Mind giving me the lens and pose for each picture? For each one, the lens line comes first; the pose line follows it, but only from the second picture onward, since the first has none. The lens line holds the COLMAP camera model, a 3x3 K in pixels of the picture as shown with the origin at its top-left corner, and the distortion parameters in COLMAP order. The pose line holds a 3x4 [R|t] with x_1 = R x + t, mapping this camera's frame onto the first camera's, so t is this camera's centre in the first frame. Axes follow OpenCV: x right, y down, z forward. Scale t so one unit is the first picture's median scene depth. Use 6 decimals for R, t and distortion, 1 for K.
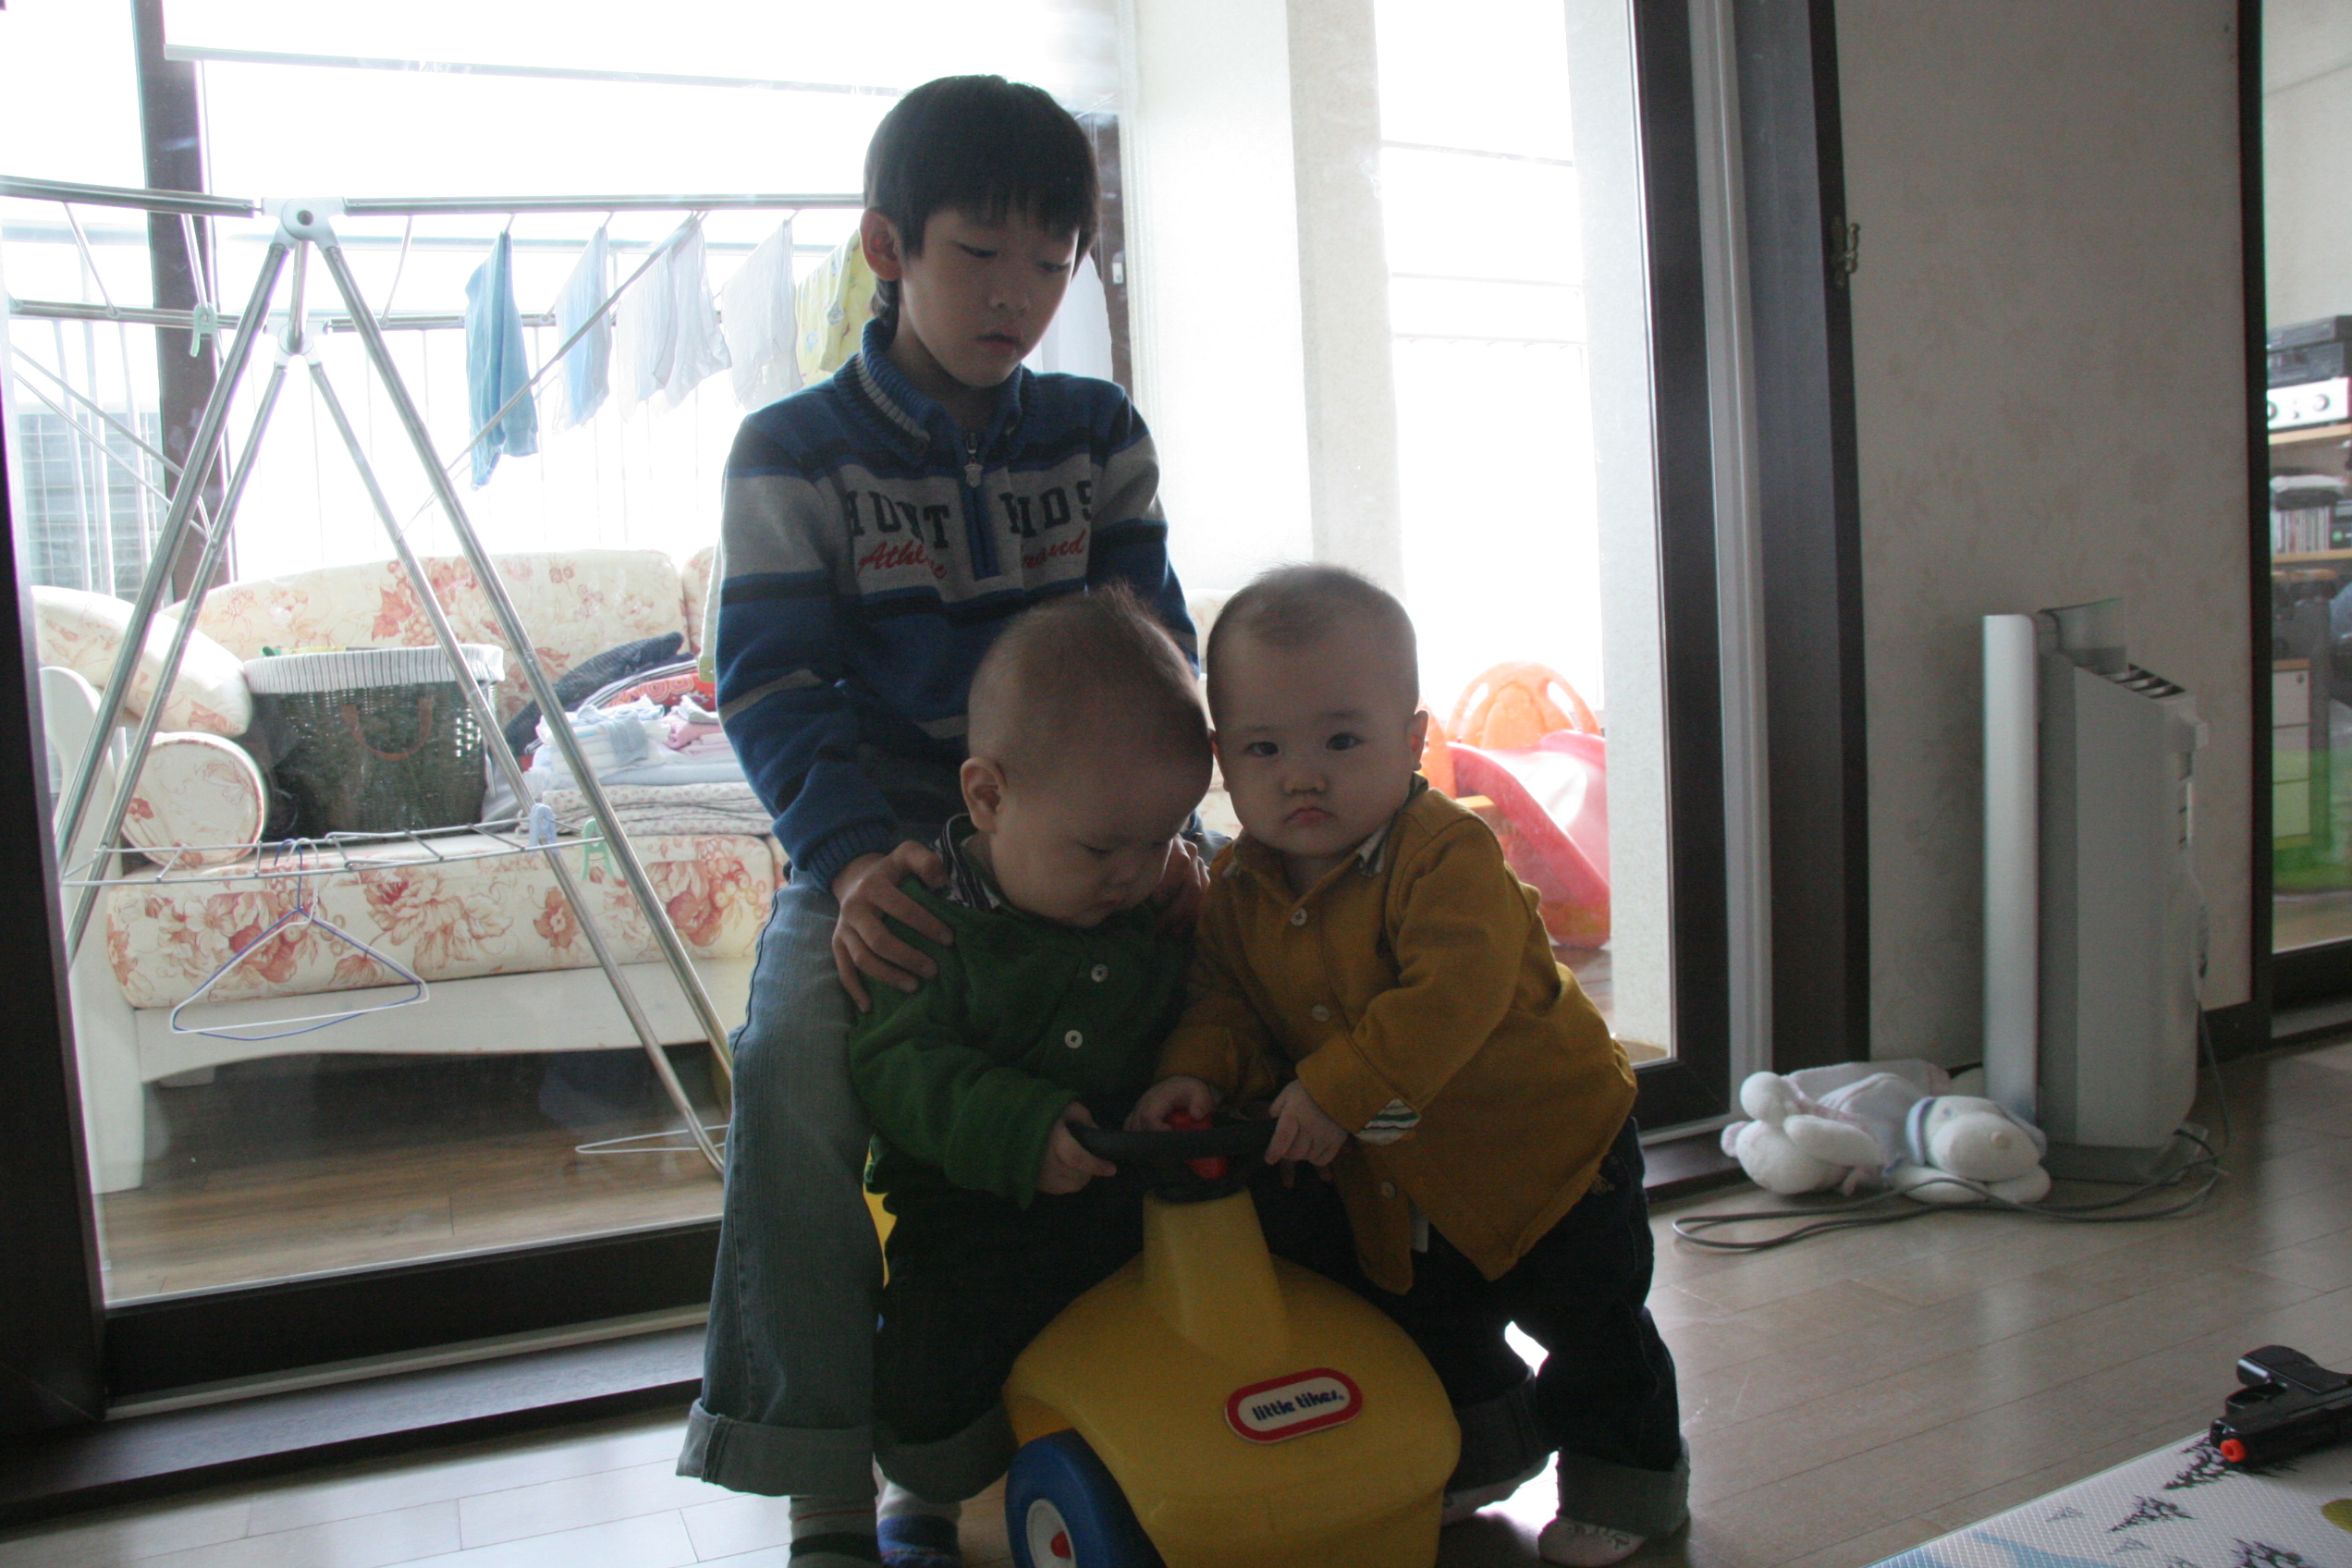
lens RADIAL K [[1846.1, 0, 1178.4], [0, 1846.1, 805.0], [0, 0, 1]] dist [-0.181152, 0.138809]
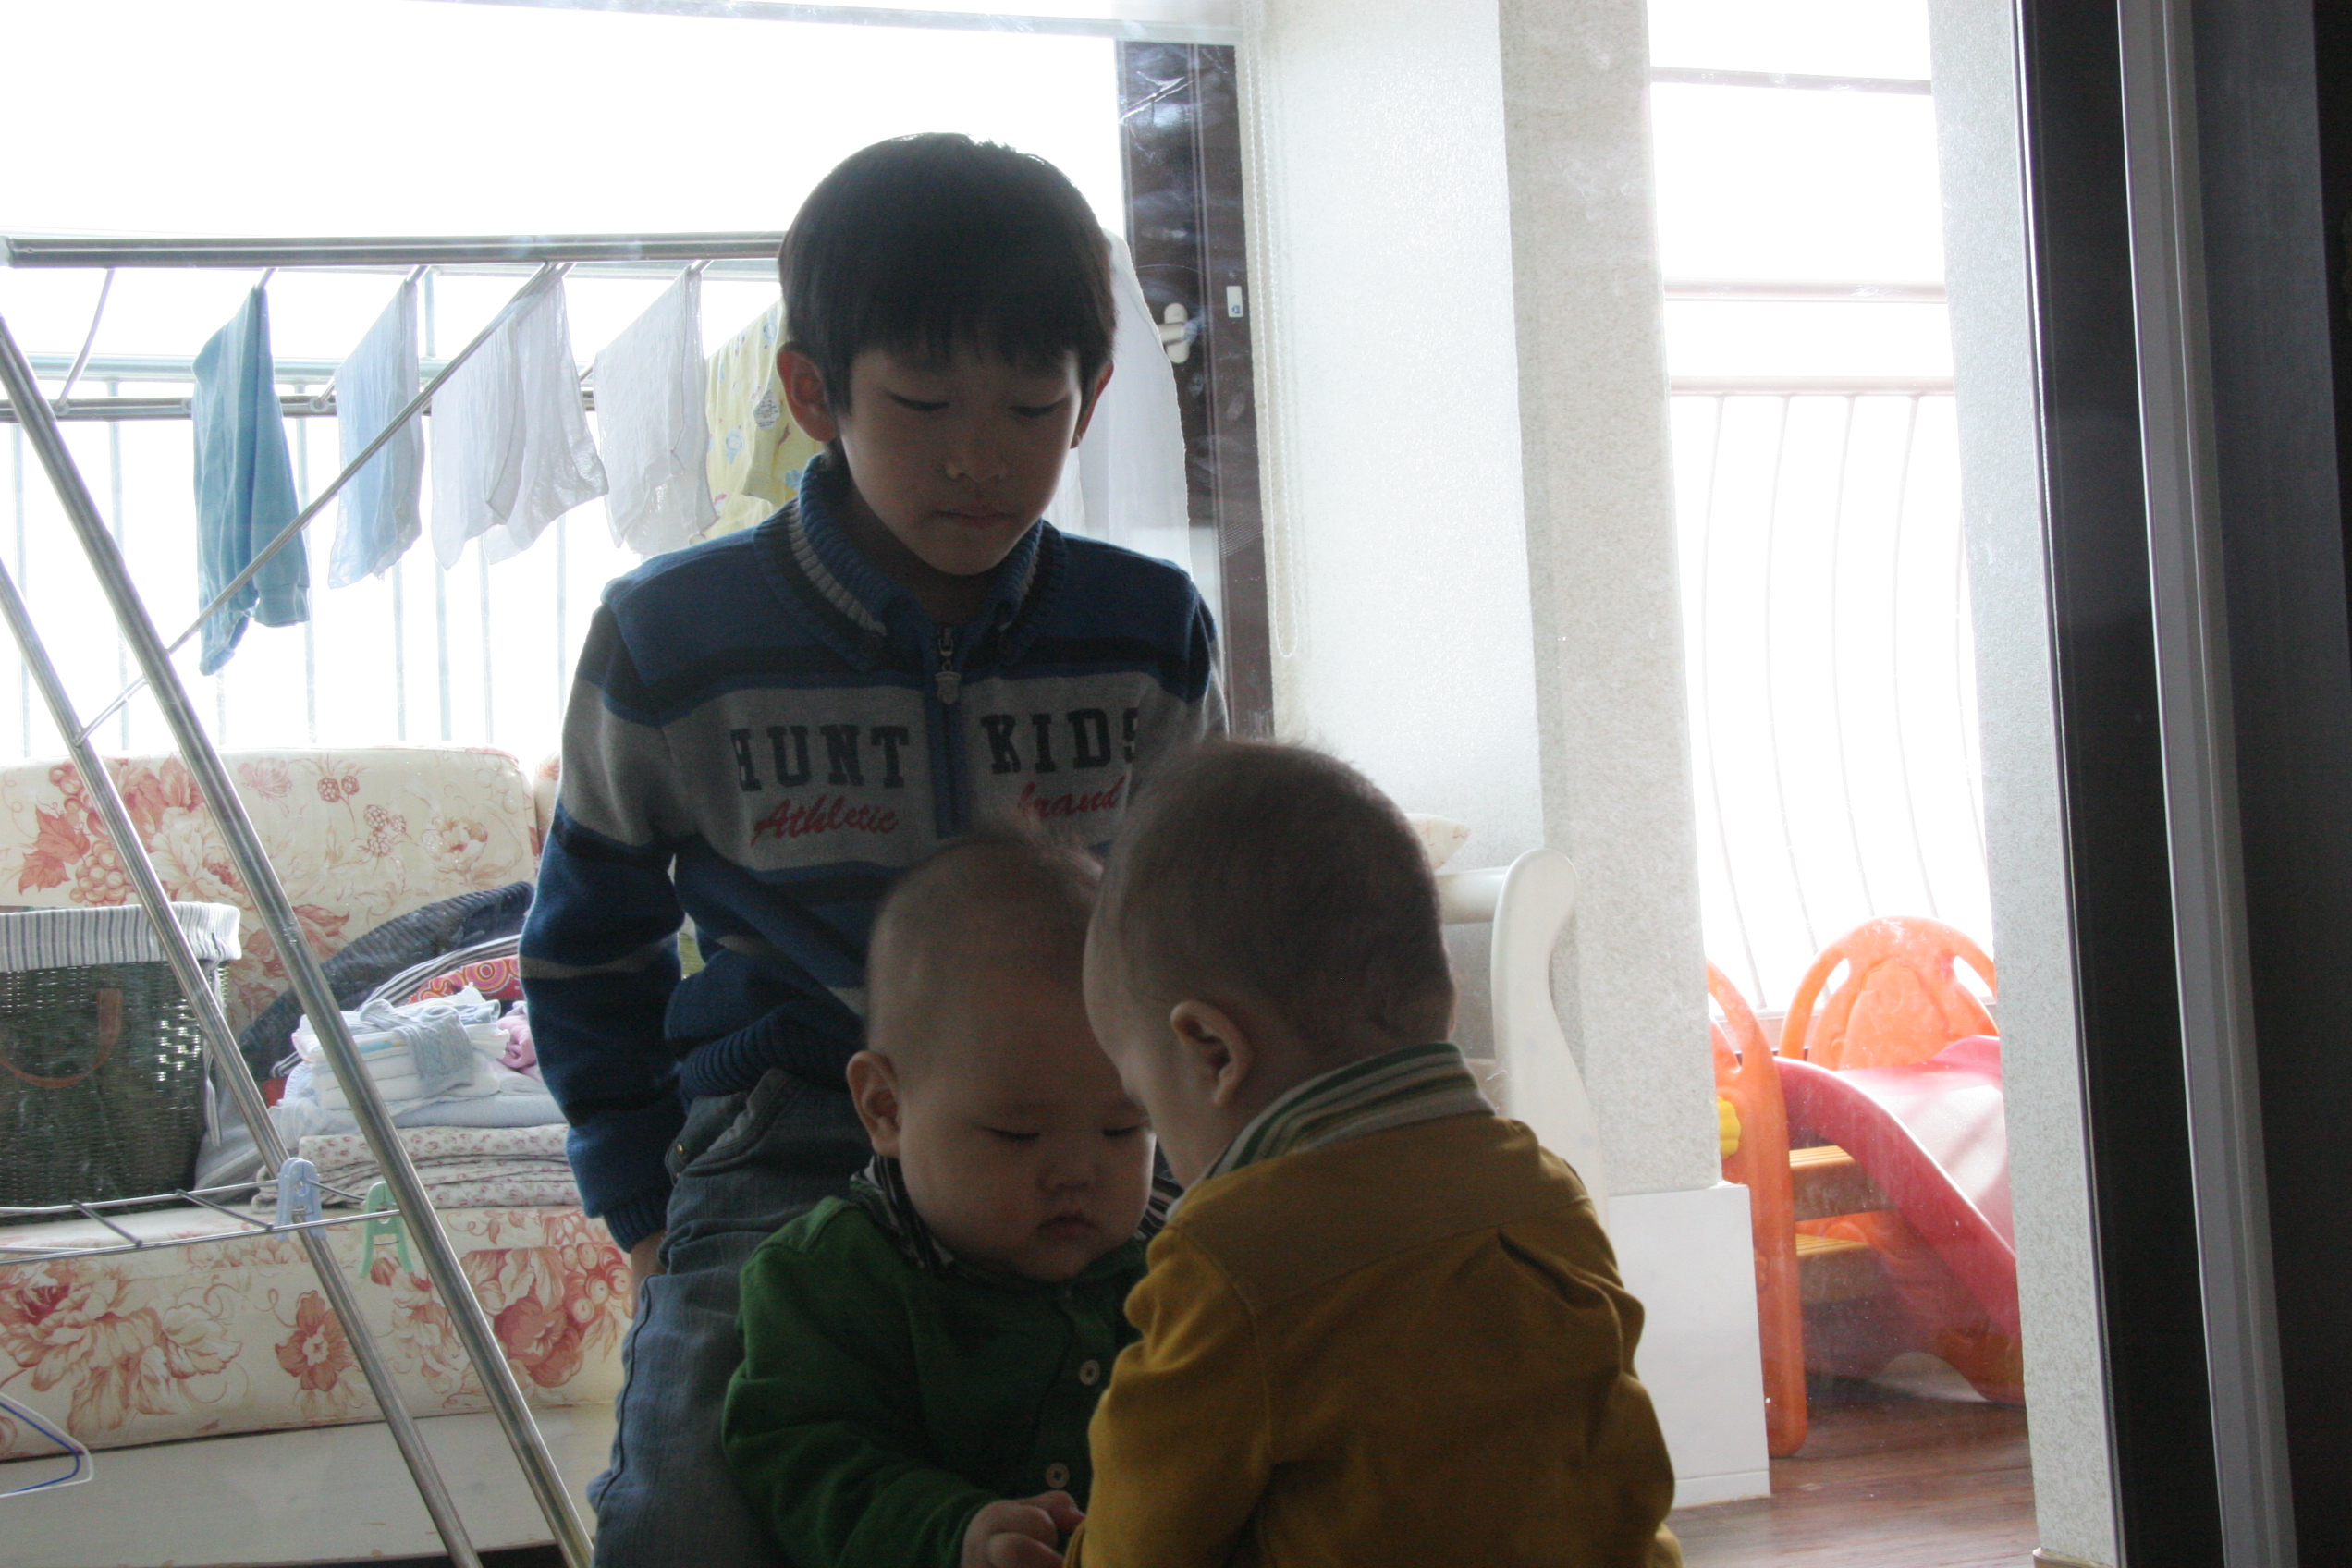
lens RADIAL K [[3198.8, 0, 1180.1], [0, 3198.8, 783.4], [0, 0, 1]] dist [0.114495, 0.000000]
pose [[0.997497, -0.006730, -0.070387, 0.034323], [-0.001501, 0.993220, -0.116238, 0.000309], [0.070692, 0.116052, 0.990724, -0.107381]]
